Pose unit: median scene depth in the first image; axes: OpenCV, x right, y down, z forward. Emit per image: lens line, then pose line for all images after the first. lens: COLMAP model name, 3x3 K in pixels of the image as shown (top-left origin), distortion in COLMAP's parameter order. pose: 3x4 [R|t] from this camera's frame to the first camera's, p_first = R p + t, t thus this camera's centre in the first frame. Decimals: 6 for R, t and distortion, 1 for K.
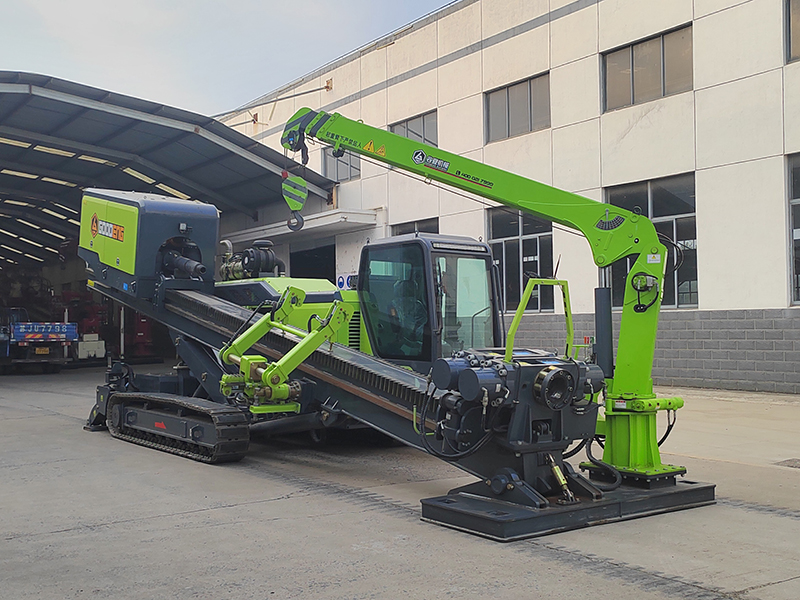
lens RADIAL K [[879.9, 0, 400.0], [0, 879.9, 300.0], [0, 0, 1]] dist [0.052299, 0.018438]
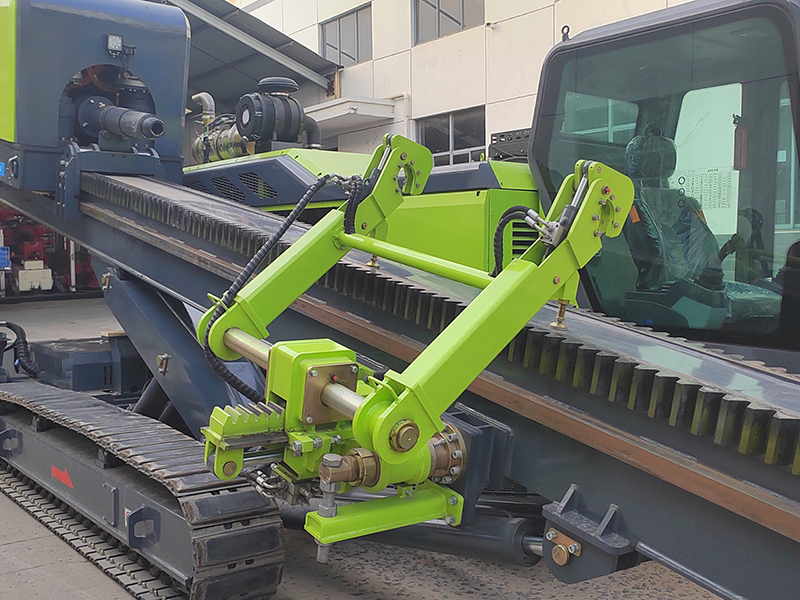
lens RADIAL K [[914.3, 0, 400.0], [0, 914.3, 300.0], [0, 0, 1]] dist [0.011512, 0.026783]
pose [[0.999713, 0.001075, 0.023941, -0.103049], [-0.003011, 0.996710, 0.080989, 0.016240], [-0.023775, -0.081038, 0.996427, 0.491722]]
